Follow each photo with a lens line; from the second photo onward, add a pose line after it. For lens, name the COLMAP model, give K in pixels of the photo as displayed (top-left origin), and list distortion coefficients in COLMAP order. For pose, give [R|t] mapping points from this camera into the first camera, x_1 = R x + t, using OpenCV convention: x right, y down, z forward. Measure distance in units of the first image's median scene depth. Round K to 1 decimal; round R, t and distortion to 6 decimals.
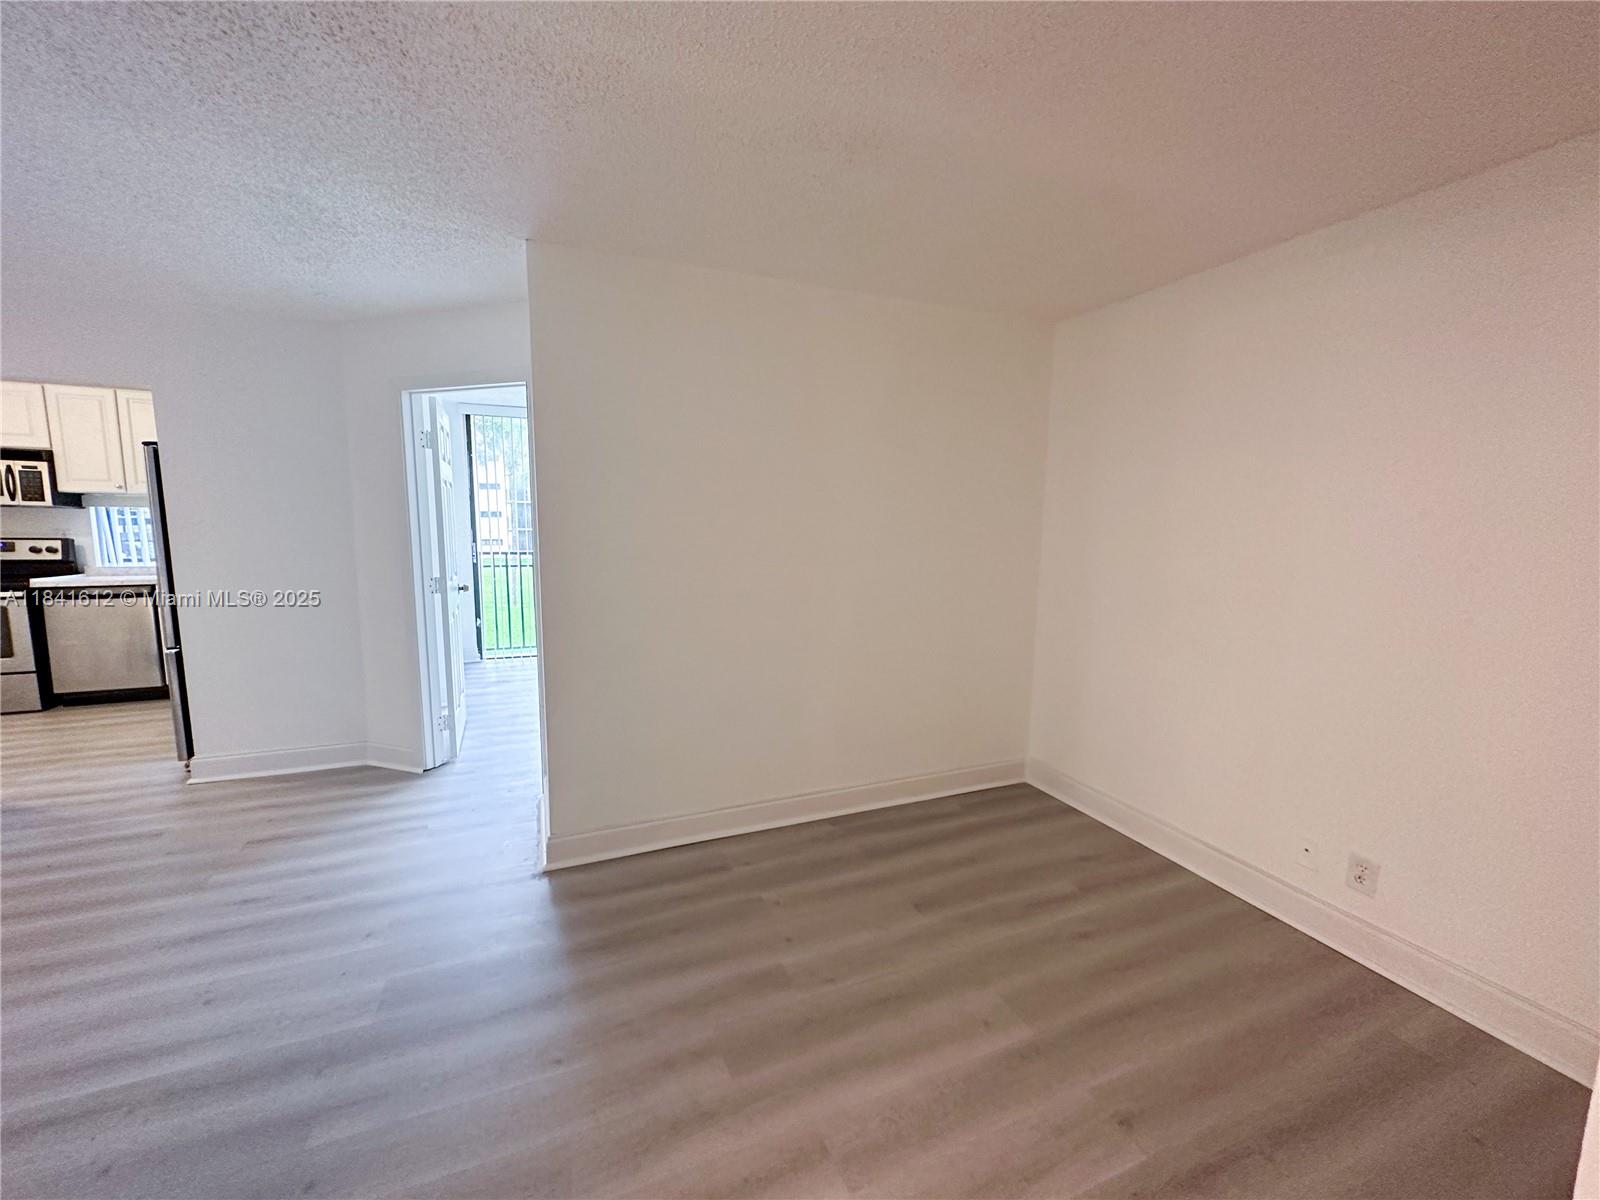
lens RADIAL K [[641.1, 0, 800.0], [0, 641.1, 599.3], [0, 0, 1]] dist [0.007580, -0.000909]
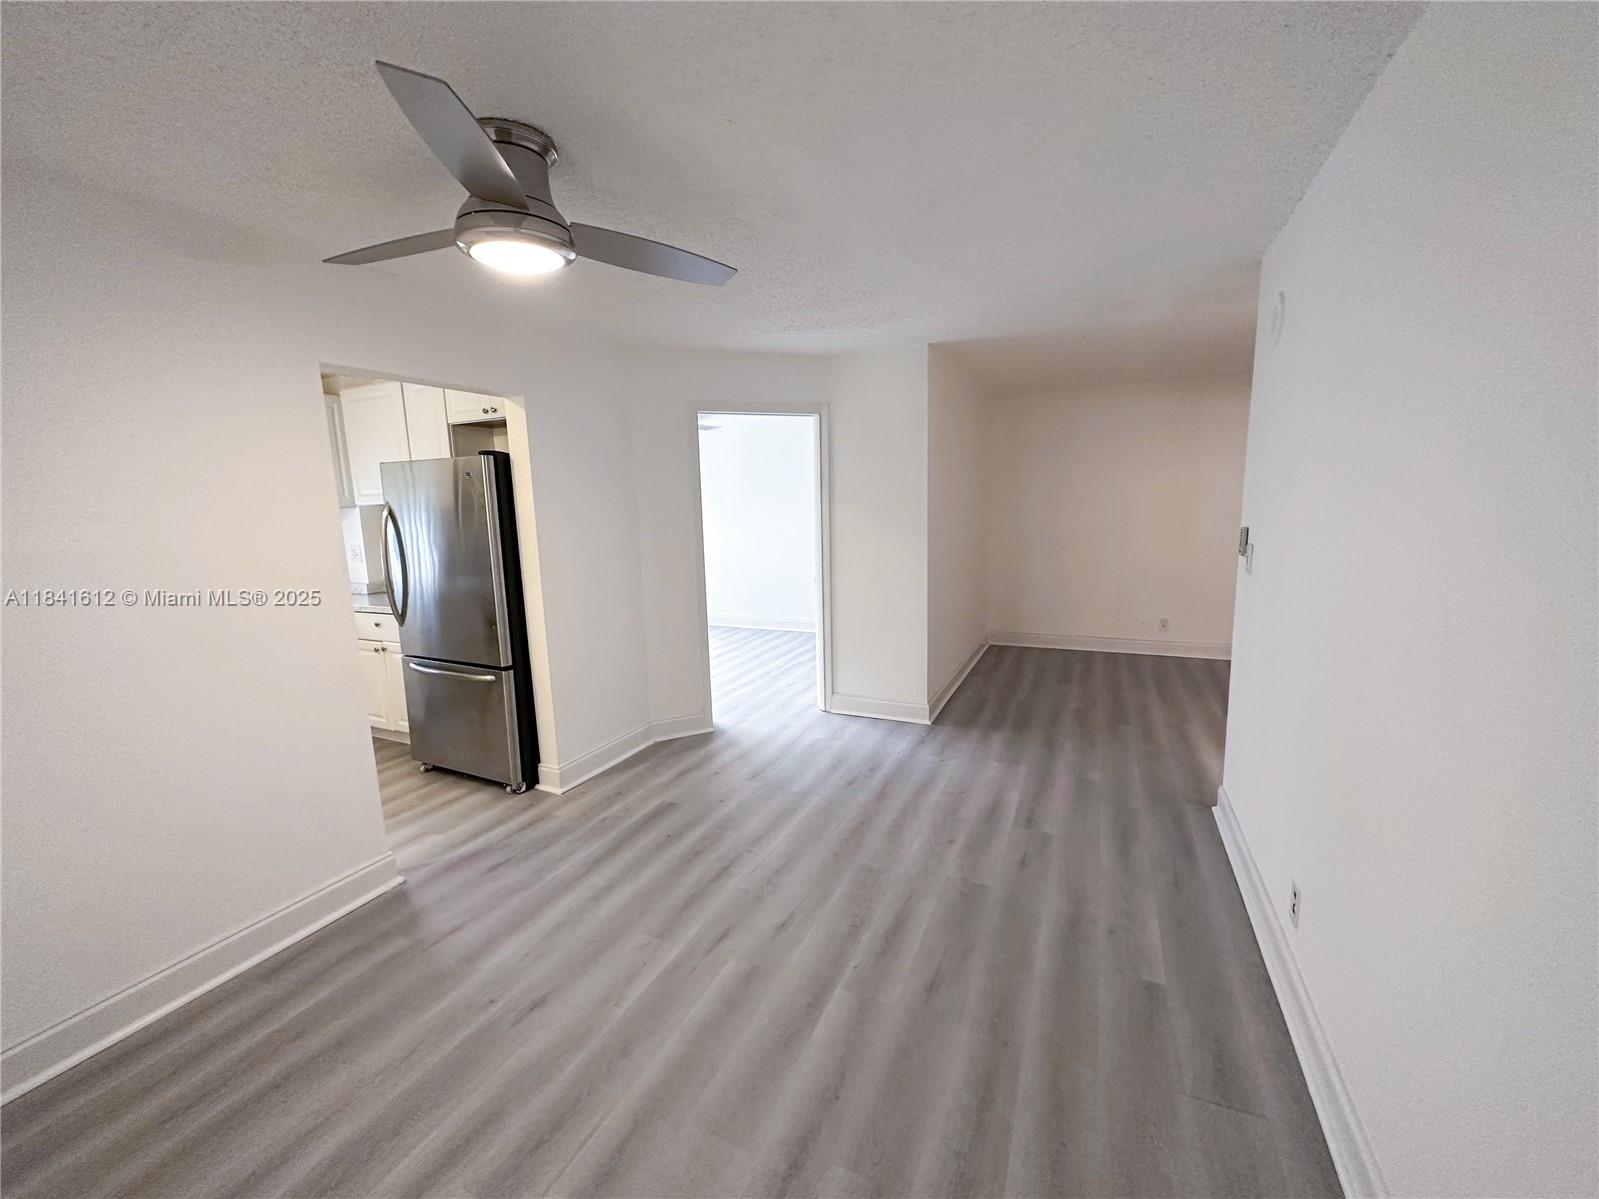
lens RADIAL K [[640.7, 0, 805.2], [0, 640.7, 596.7], [0, 0, 1]] dist [0.007580, -0.000909]
pose [[0.727032, -0.131436, 0.673906, -1.801876], [0.121666, 0.990636, 0.061952, -0.043384], [-0.675738, 0.036950, 0.736215, -0.000352]]
